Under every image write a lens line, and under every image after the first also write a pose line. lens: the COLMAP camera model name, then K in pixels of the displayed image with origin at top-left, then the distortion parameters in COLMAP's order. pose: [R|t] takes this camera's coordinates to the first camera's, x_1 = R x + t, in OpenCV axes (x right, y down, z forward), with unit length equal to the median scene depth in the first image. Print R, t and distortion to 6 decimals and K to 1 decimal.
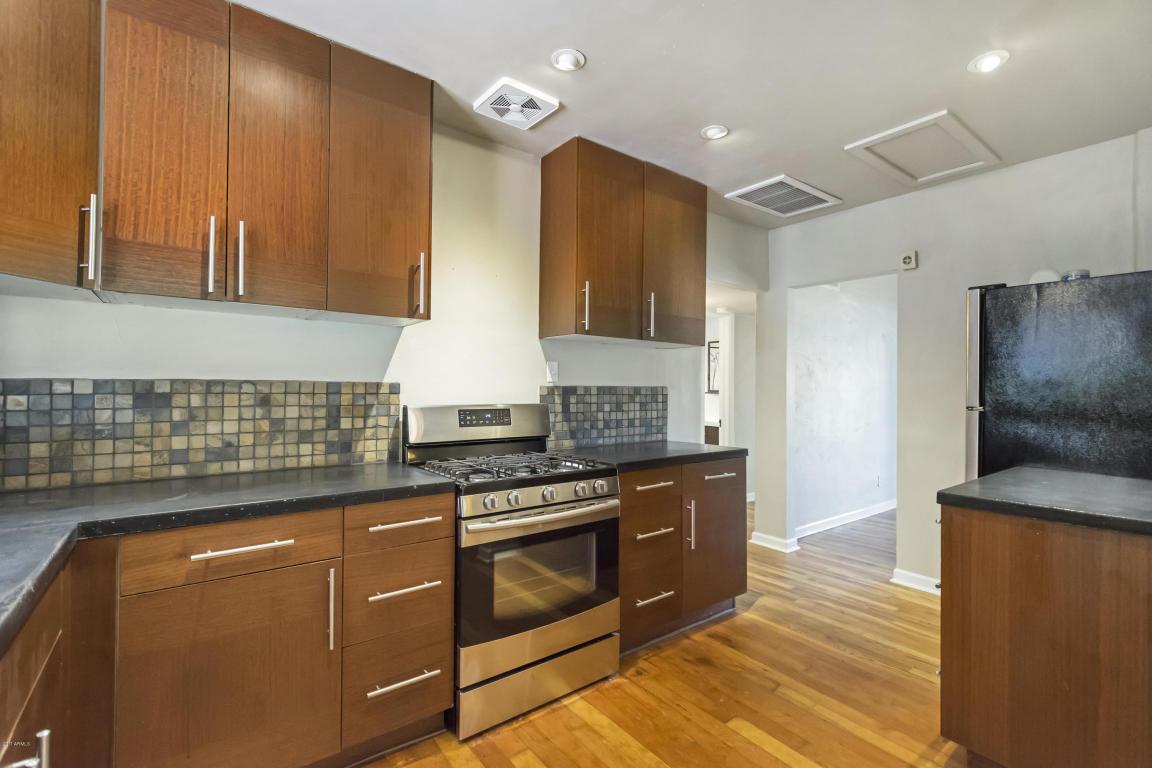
lens RADIAL K [[517.8, 0, 581.2], [0, 517.8, 383.7], [0, 0, 1]] dist [0.009165, -0.001815]
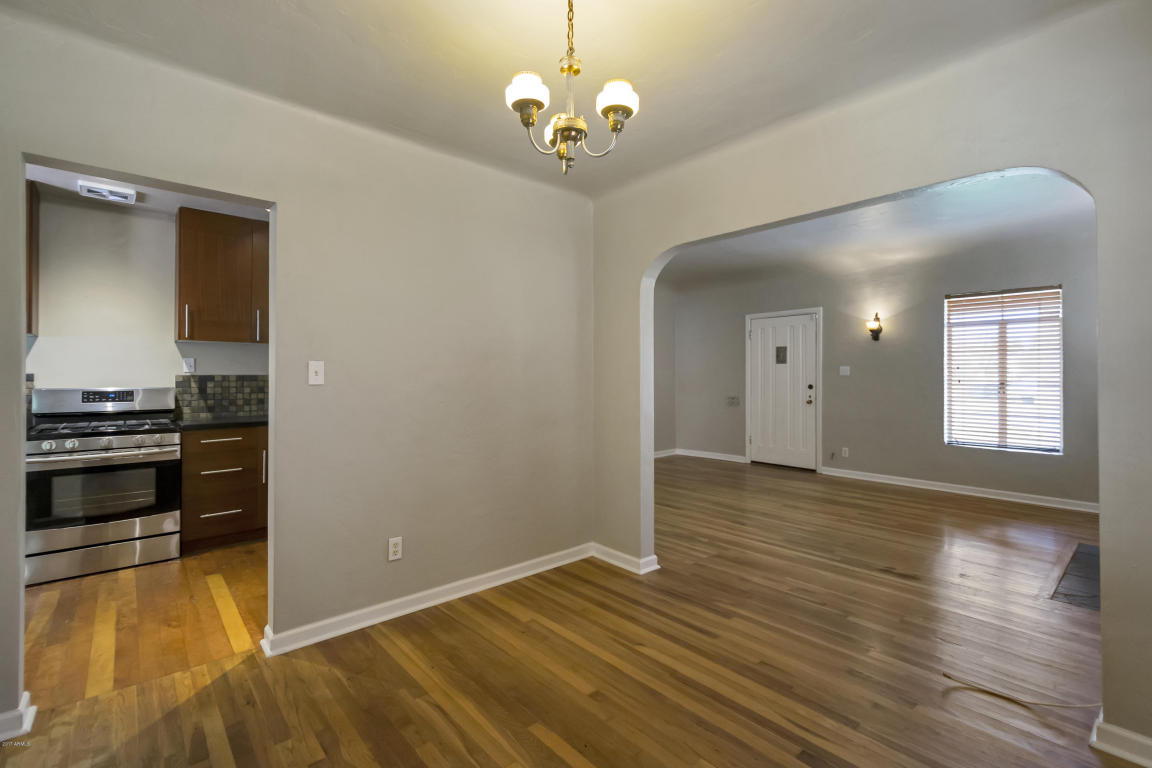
lens RADIAL K [[517.8, 0, 584.0], [0, 517.8, 376.2], [0, 0, 1]] dist [0.009165, -0.001815]
pose [[0.996991, -0.004514, 0.077381, 0.922156], [0.003802, 0.999949, 0.009340, -0.001779], [-0.077419, -0.009018, 0.996958, -0.516923]]
